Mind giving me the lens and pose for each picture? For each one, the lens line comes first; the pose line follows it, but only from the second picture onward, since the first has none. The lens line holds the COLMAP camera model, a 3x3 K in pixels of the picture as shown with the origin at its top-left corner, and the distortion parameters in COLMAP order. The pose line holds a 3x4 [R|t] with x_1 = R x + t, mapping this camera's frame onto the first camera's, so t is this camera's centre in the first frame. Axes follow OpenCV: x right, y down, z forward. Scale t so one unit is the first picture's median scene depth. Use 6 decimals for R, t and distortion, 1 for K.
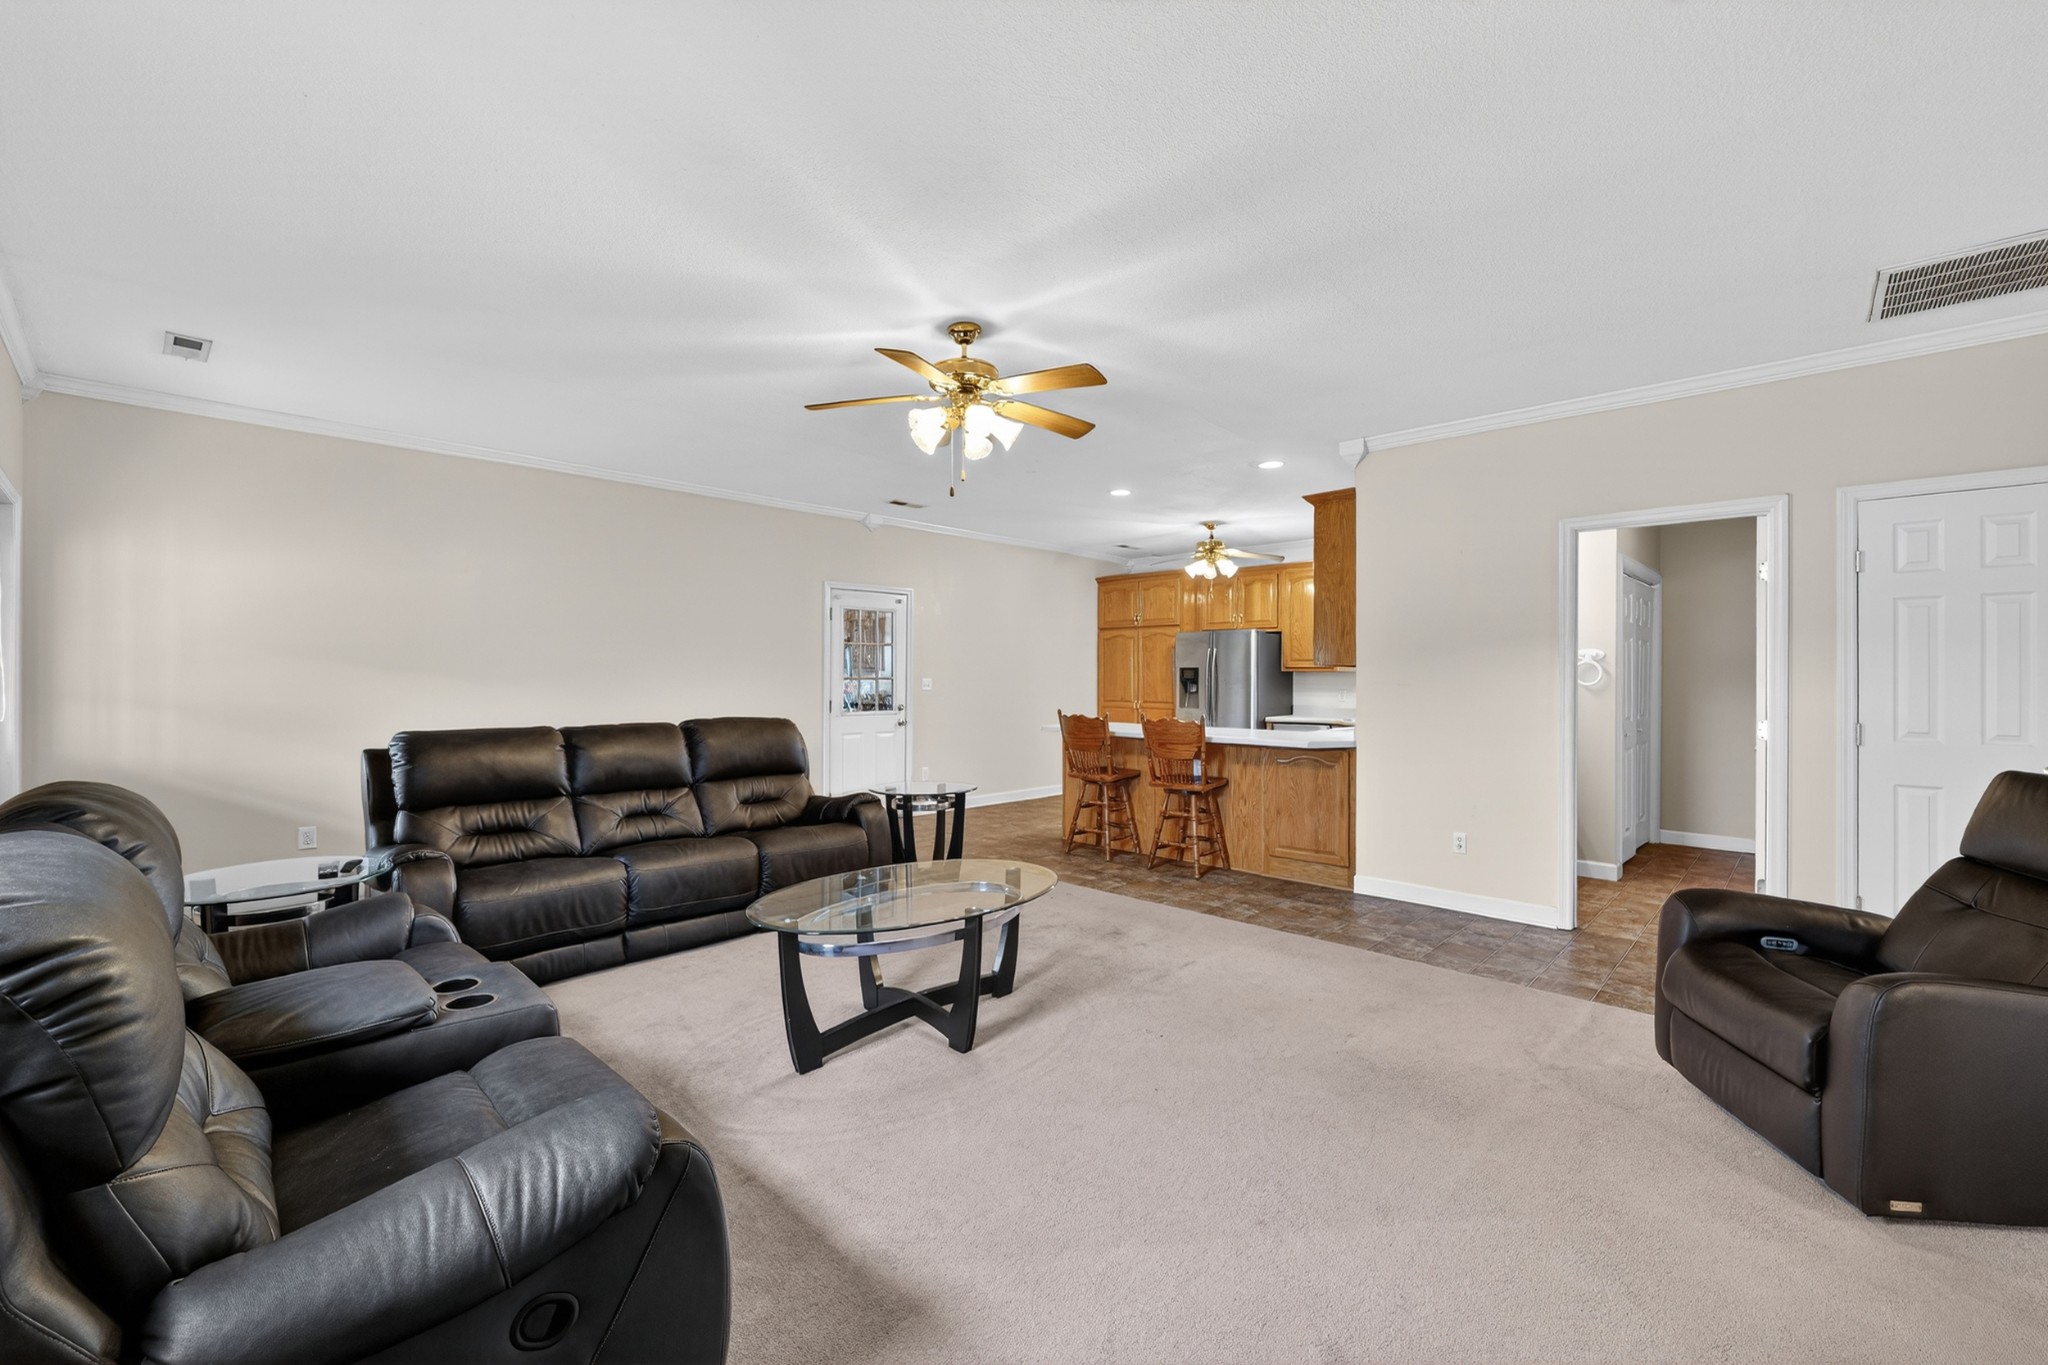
lens RADIAL K [[807.0, 0, 1024.0], [0, 807.0, 682.5], [0, 0, 1]] dist [-0.001376, -0.000041]
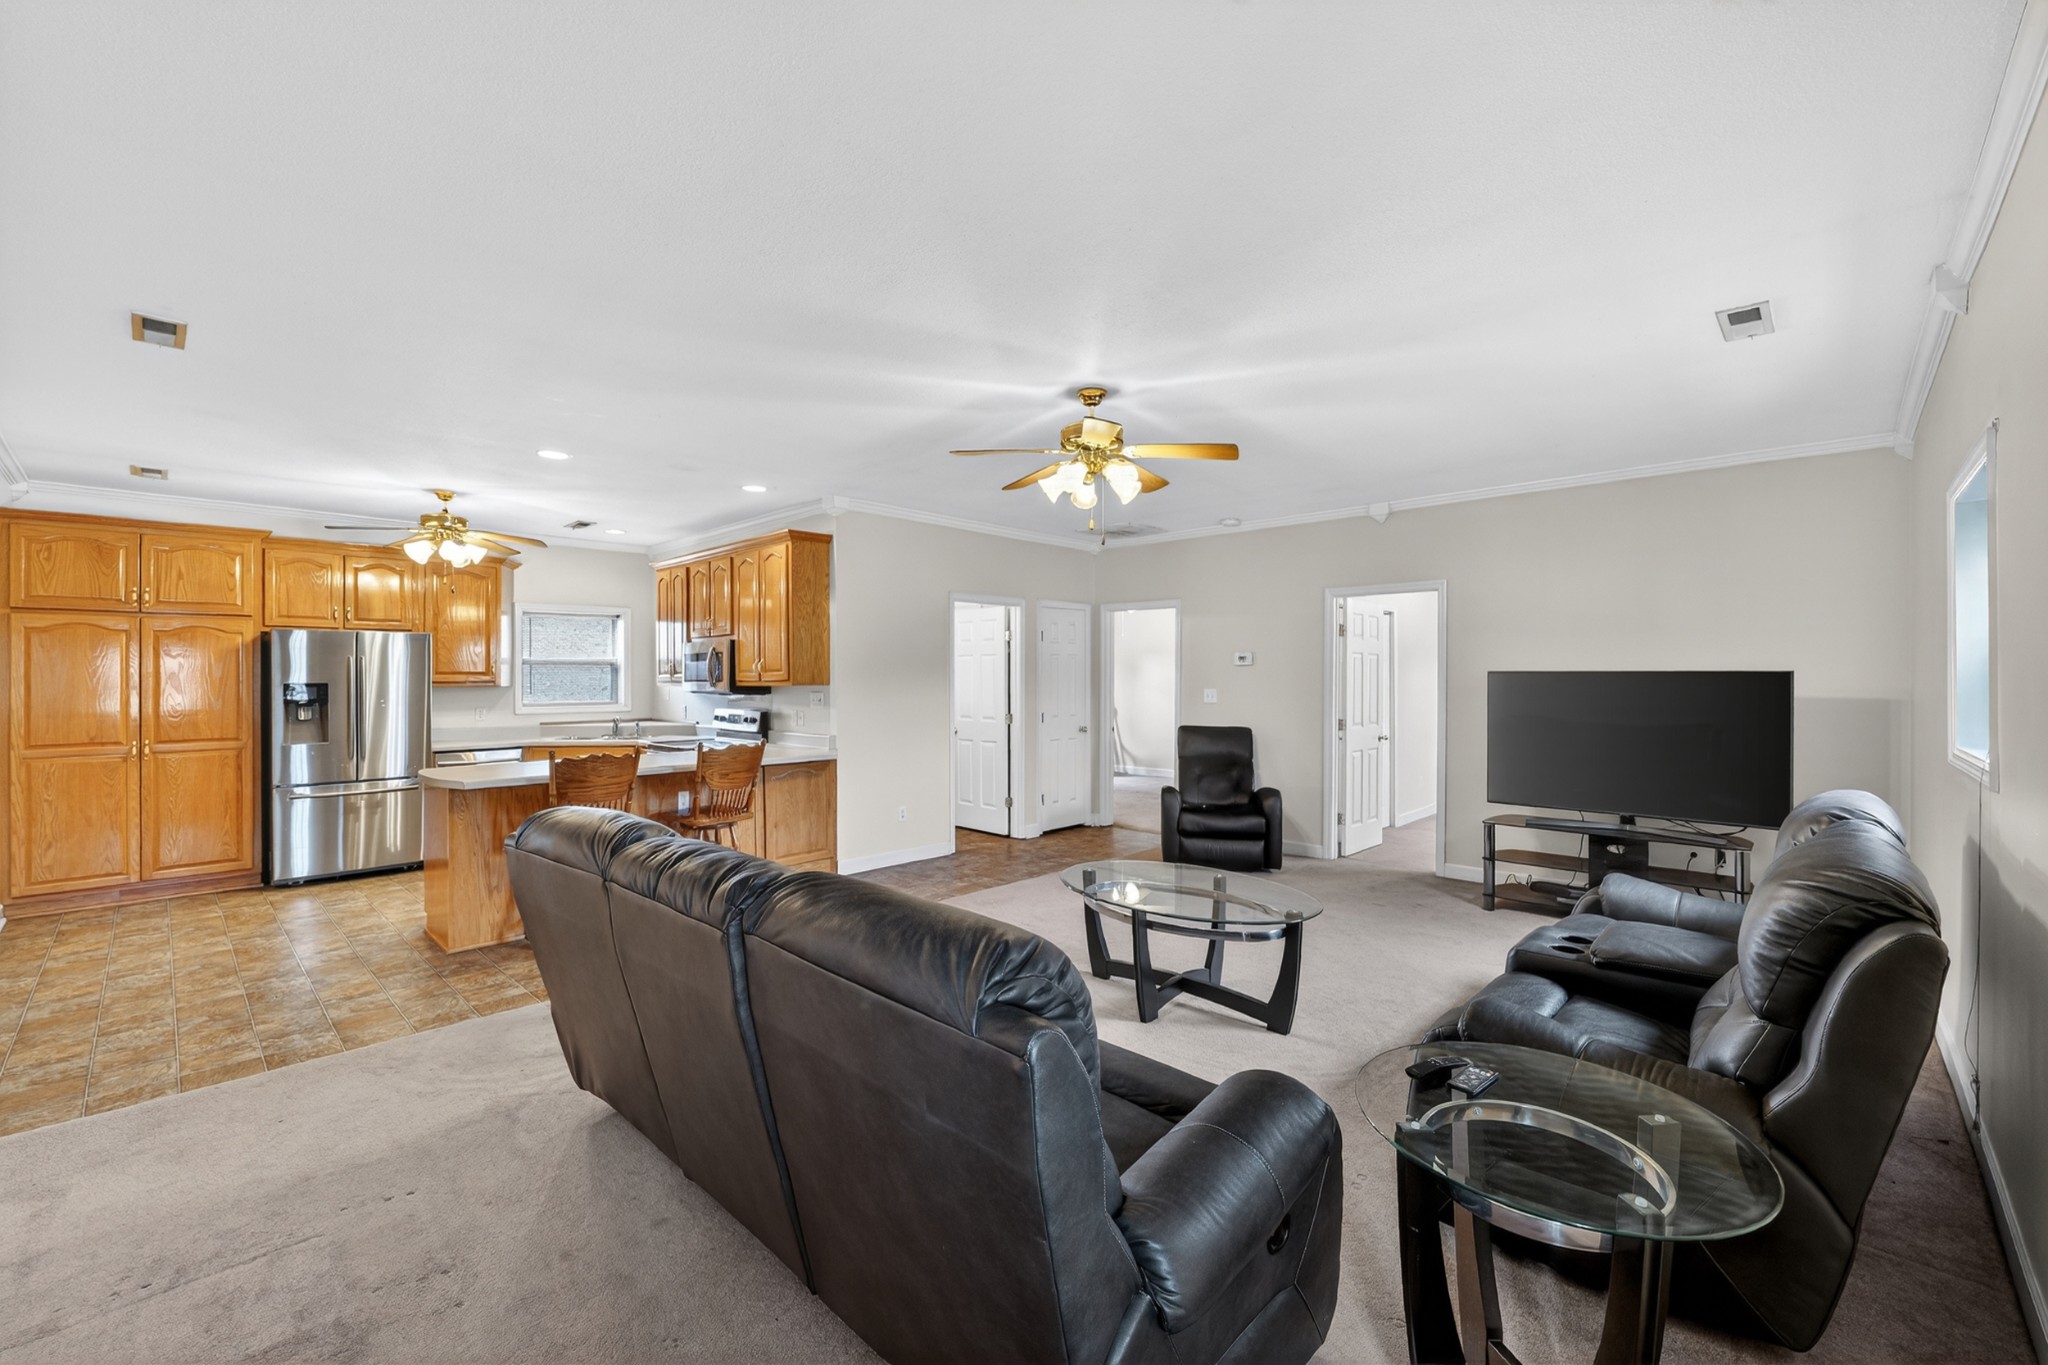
lens RADIAL K [[847.5, 0, 1026.9], [0, 847.5, 677.9], [0, 0, 1]] dist [-0.003375, -0.000531]
pose [[-0.001792, 0.003037, 0.999994, -0.814615], [0.019580, 0.999804, -0.003001, -0.022719], [-0.999807, 0.019575, -0.001851, 0.709268]]
